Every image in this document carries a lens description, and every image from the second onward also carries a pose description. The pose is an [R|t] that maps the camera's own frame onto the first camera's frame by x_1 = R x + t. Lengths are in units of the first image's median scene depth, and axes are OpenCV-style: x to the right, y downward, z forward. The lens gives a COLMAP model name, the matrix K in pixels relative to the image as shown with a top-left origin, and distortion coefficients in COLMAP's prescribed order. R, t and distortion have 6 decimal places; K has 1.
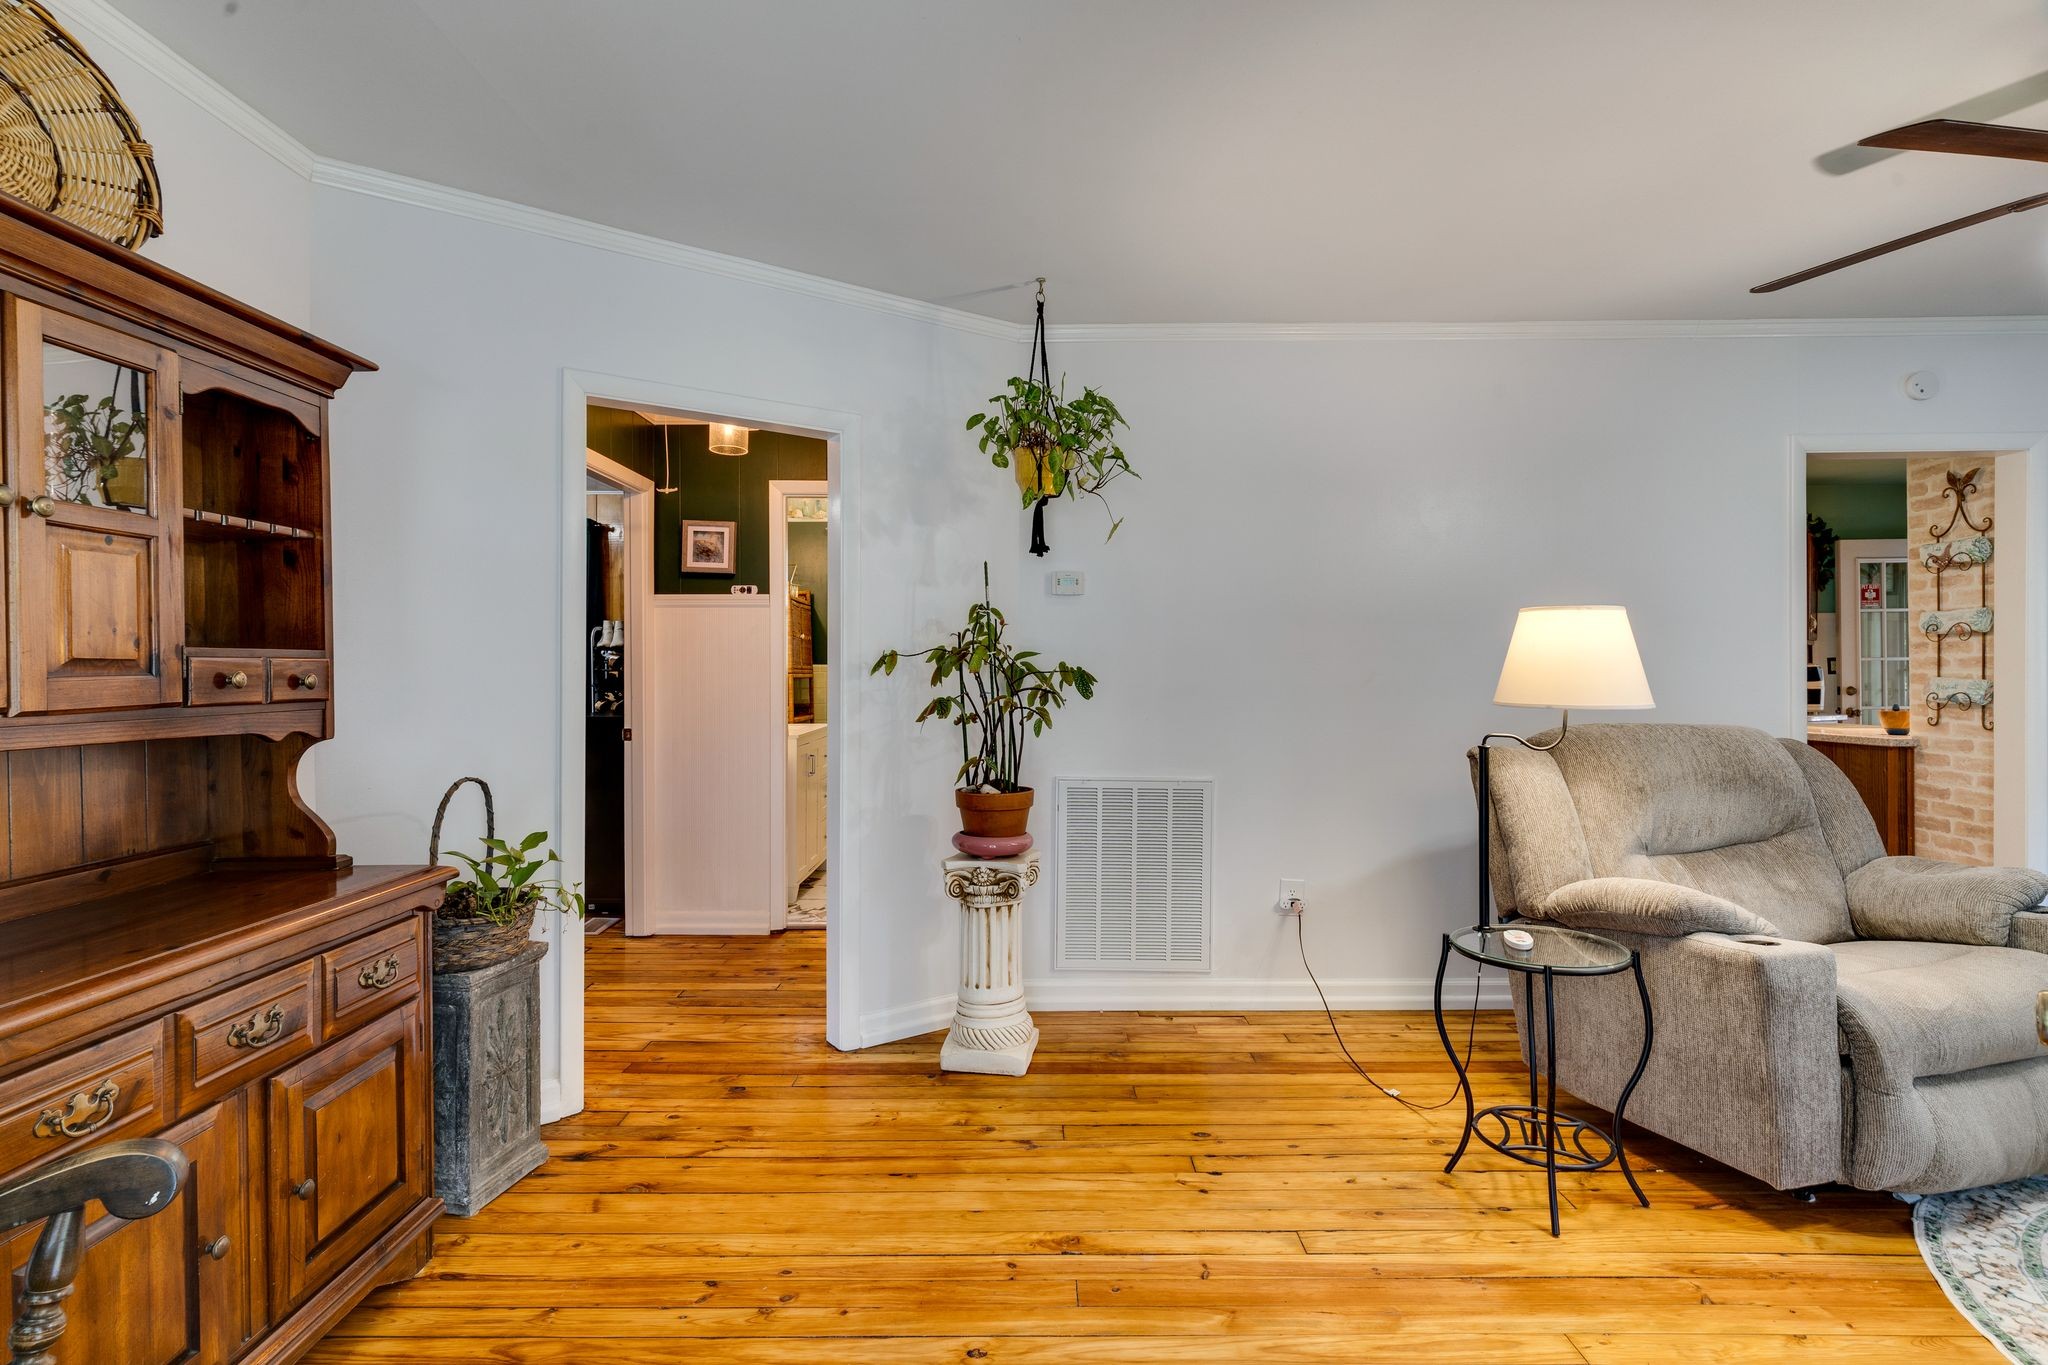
lens RADIAL K [[935.5, 0, 1068.1], [0, 935.5, 672.8], [0, 0, 1]] dist [-0.003468, -0.000139]
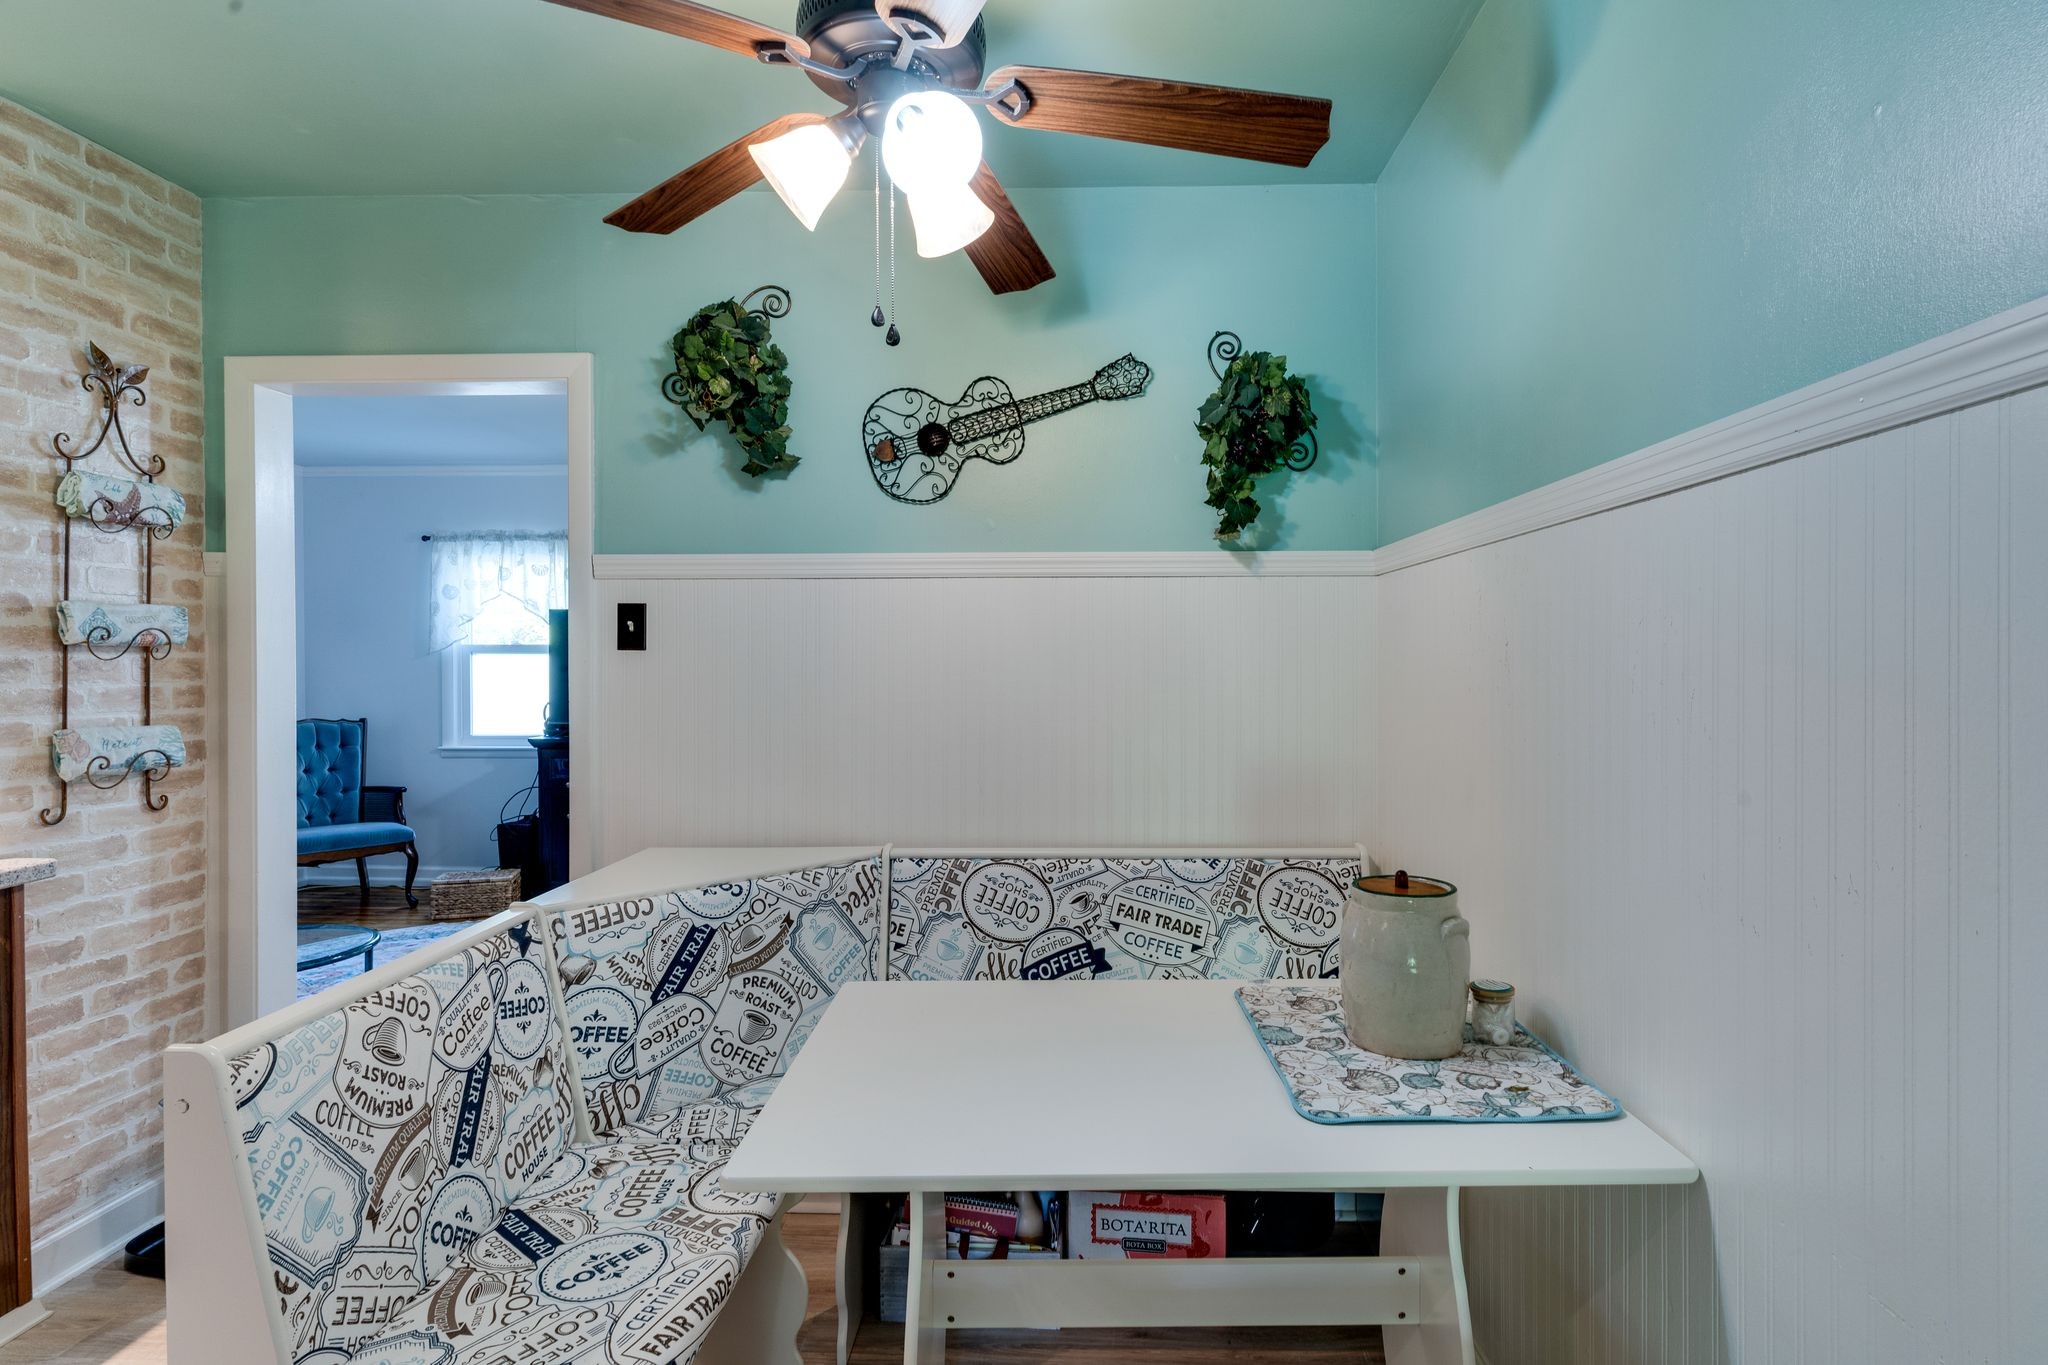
lens RADIAL K [[1017.3, 0, 1028.7], [0, 1017.3, 671.2], [0, 0, 1]] dist [0.001971, -0.000779]
pose [[-0.999607, 0.003631, 0.027779, 0.393519], [0.003954, 0.999925, 0.011582, -0.032260], [-0.027735, 0.011688, -0.999547, 1.586389]]
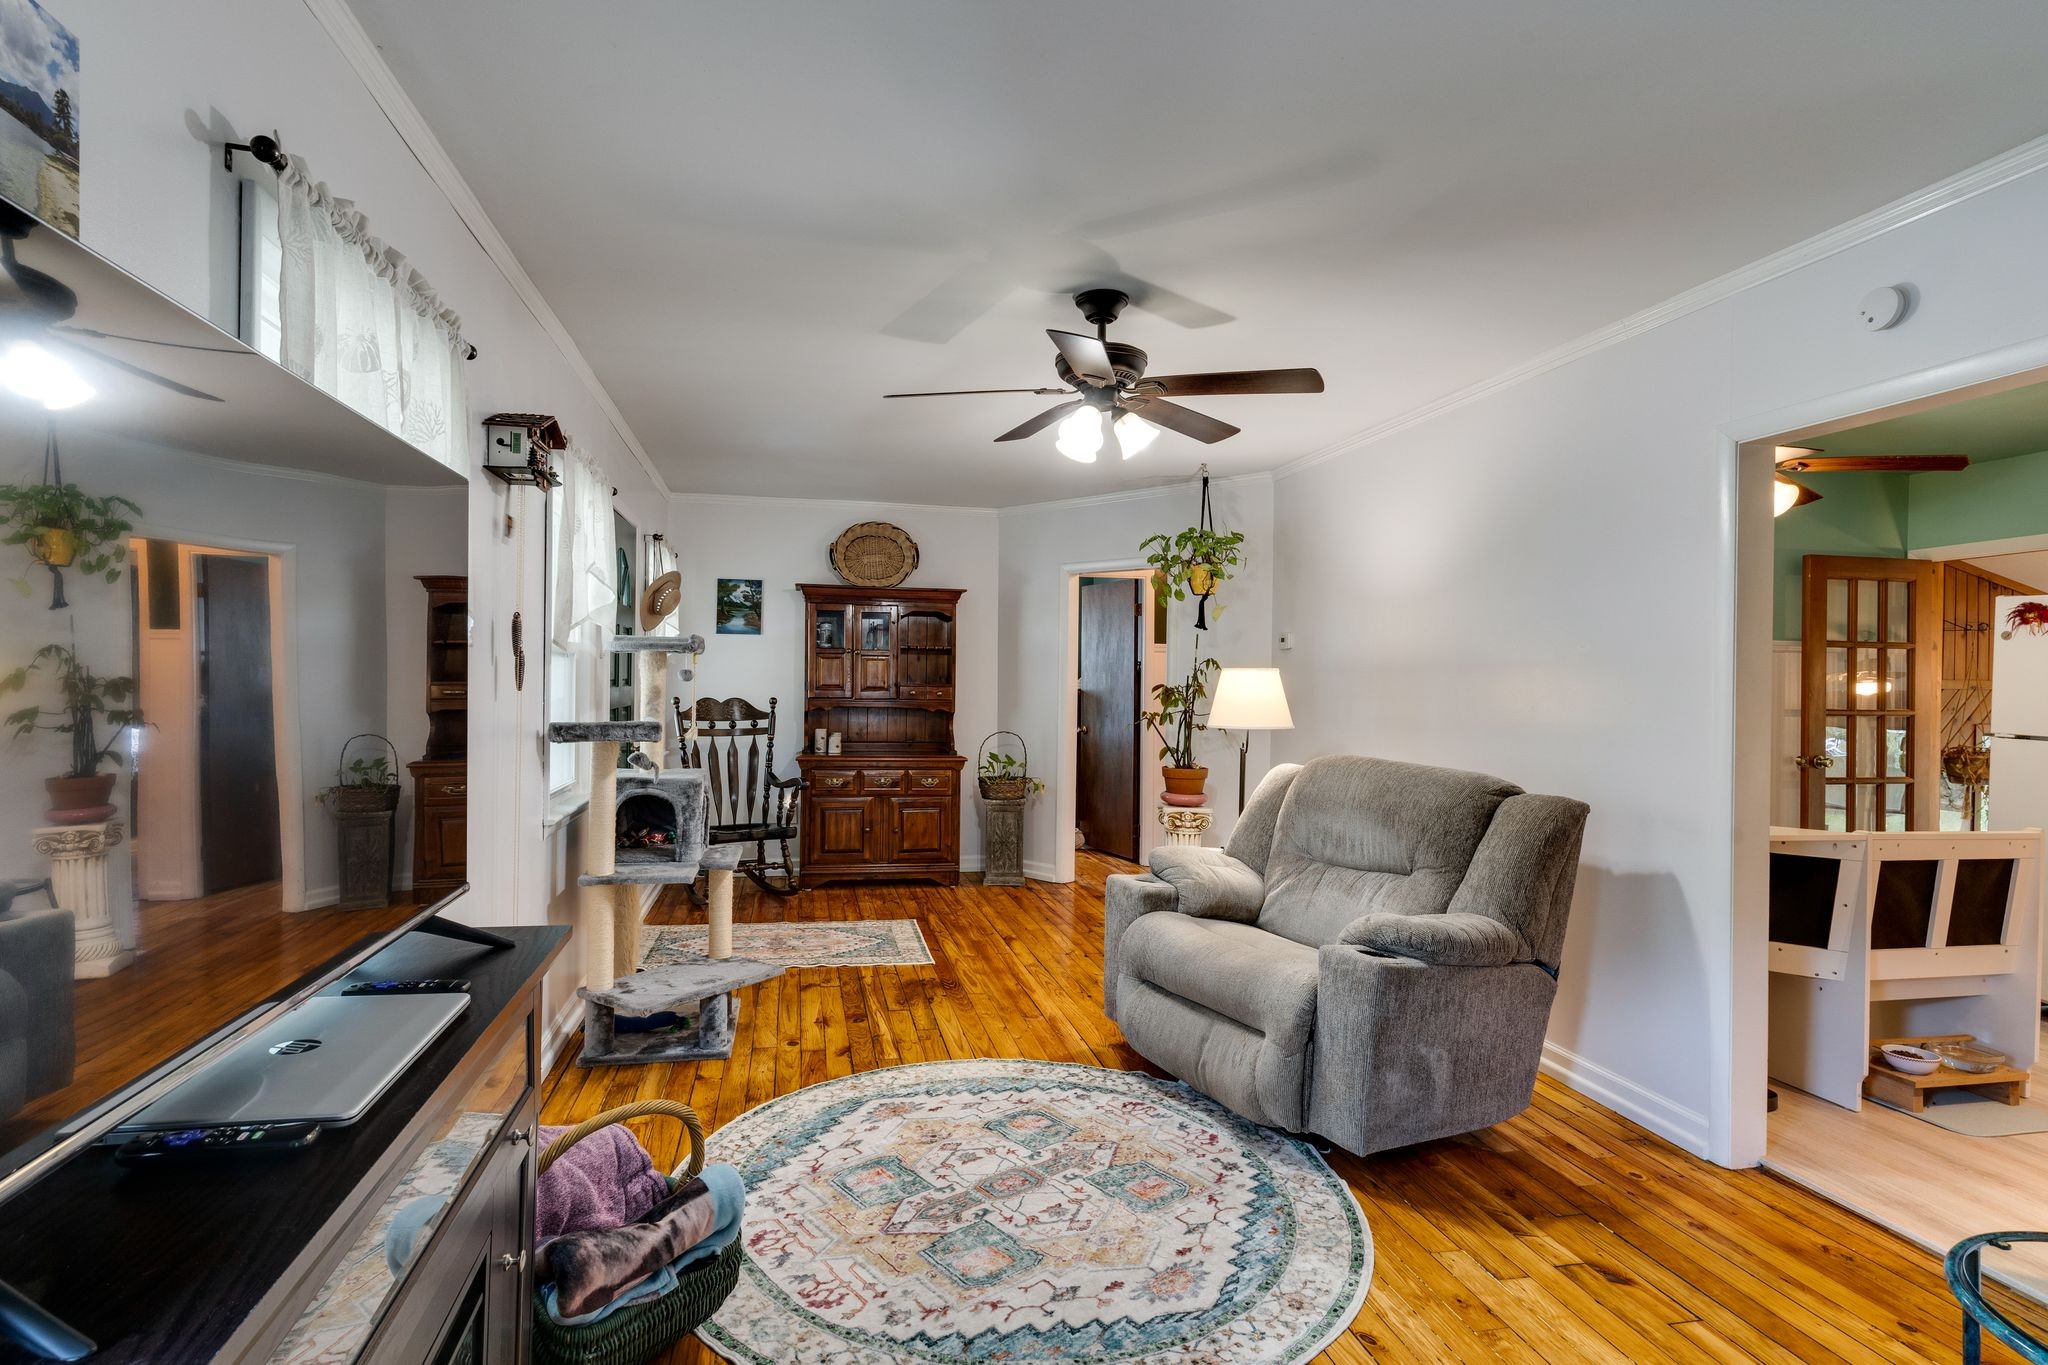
lens RADIAL K [[1017.3, 0, 1024.3], [0, 1017.3, 683.8], [0, 0, 1]] dist [0.001971, -0.000779]
pose [[0.237331, 0.014026, -0.971328, 1.328453], [-0.022936, 0.999698, 0.008832, -0.034050], [0.971158, 0.020182, 0.237581, 0.211406]]
